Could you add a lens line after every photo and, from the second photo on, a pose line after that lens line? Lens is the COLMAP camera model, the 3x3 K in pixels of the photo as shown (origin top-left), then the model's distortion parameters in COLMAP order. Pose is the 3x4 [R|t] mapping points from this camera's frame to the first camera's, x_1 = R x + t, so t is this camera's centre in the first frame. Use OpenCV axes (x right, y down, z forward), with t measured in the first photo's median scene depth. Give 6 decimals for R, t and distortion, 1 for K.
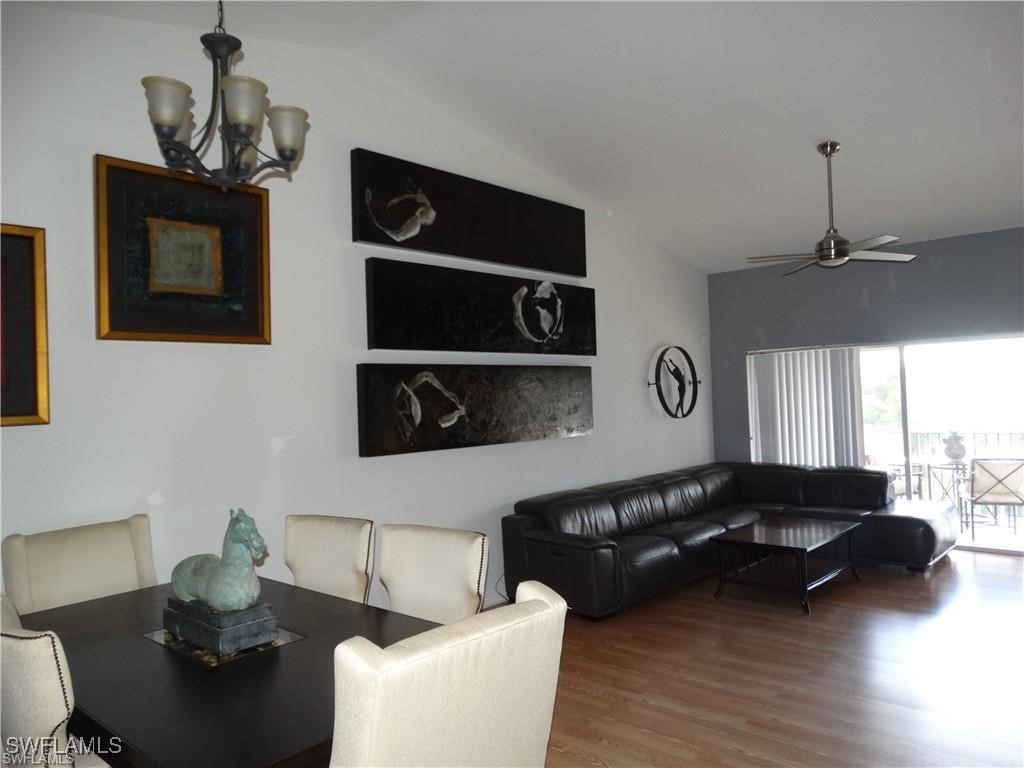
lens RADIAL K [[727.0, 0, 512.0], [0, 727.0, 384.0], [0, 0, 1]] dist [-0.004619, -0.002387]
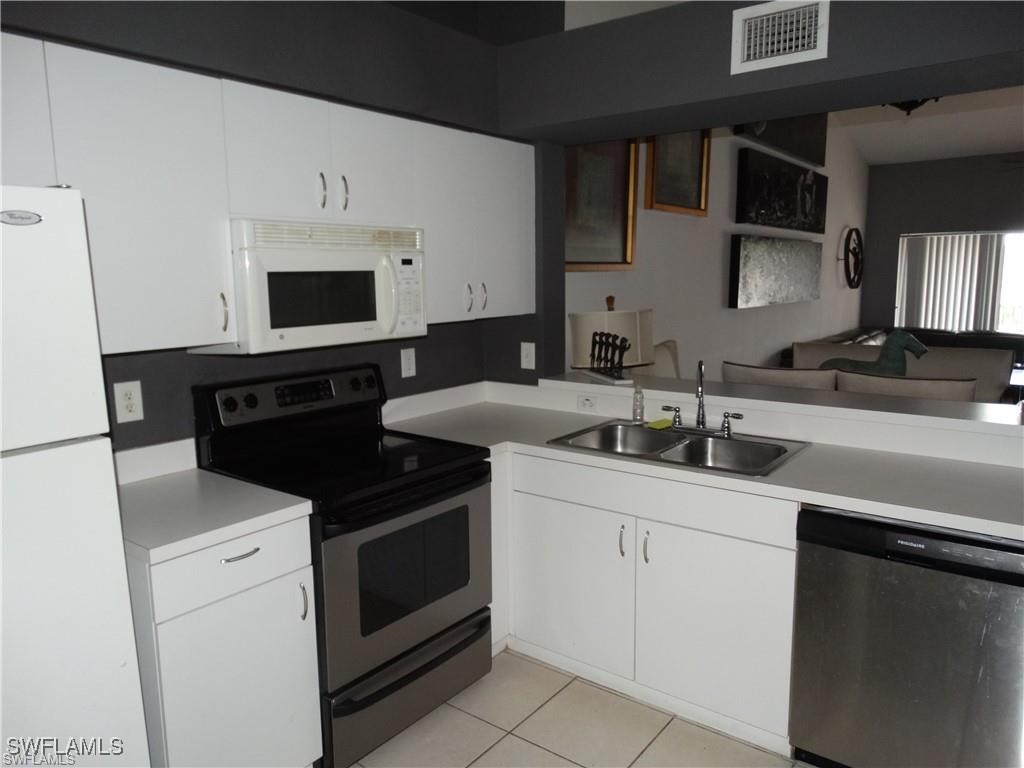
lens RADIAL K [[727.0, 0, 512.0], [0, 727.0, 384.0], [0, 0, 1]] dist [-0.004619, -0.002387]
pose [[0.995726, 0.007515, 0.092050, -0.646943], [-0.022550, 0.986301, 0.163405, 0.027194], [-0.089561, -0.164783, 0.982255, -0.231869]]
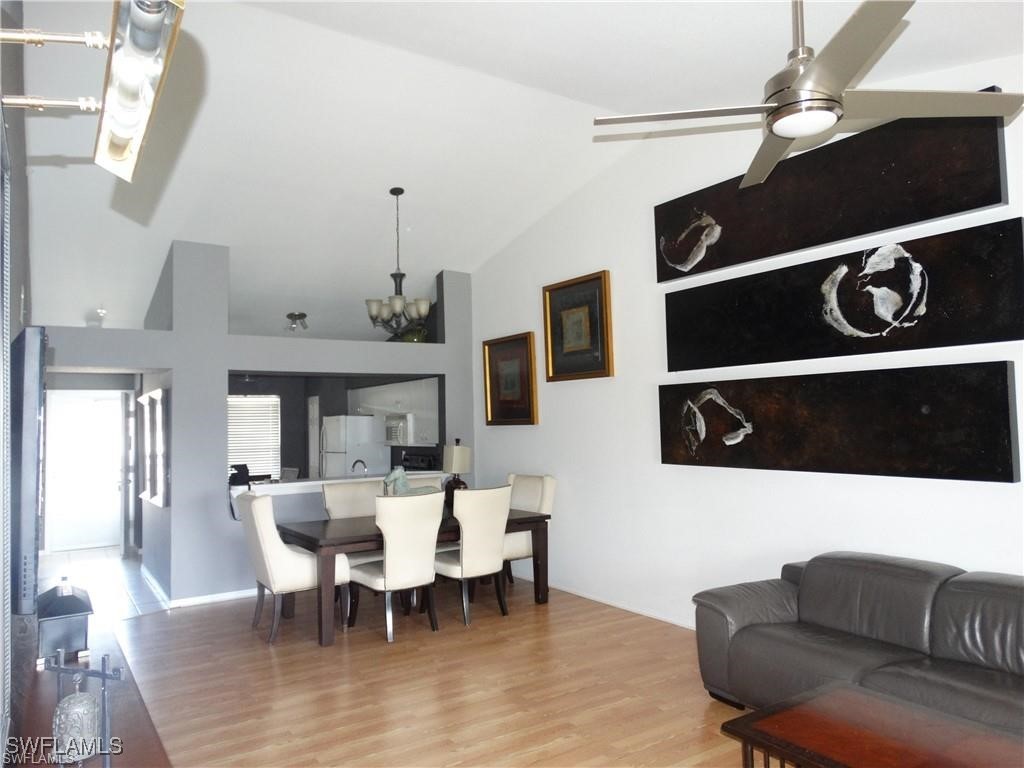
lens RADIAL K [[727.0, 0, 512.0], [0, 727.0, 384.0], [0, 0, 1]] dist [-0.004619, -0.002387]
pose [[-0.238828, -0.007786, -0.971031, 0.921686], [0.047452, 0.998680, -0.019679, -0.016749], [0.969902, -0.050778, -0.238143, 0.948714]]
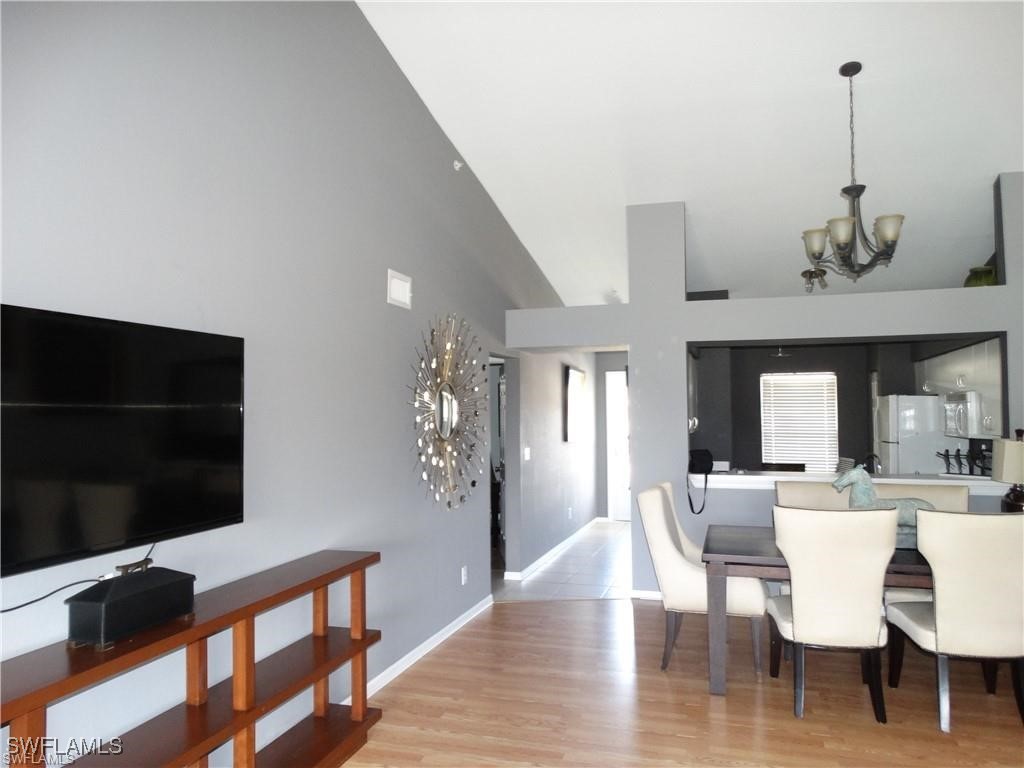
lens RADIAL K [[719.1, 0, 512.0], [0, 719.1, 384.0], [0, 0, 1]] dist [0.001234, 0.000257]
pose [[-0.898351, 0.021690, -0.438743, 0.533099], [0.043346, 0.998283, -0.039402, 0.008203], [0.437135, -0.054415, -0.897748, 1.042801]]
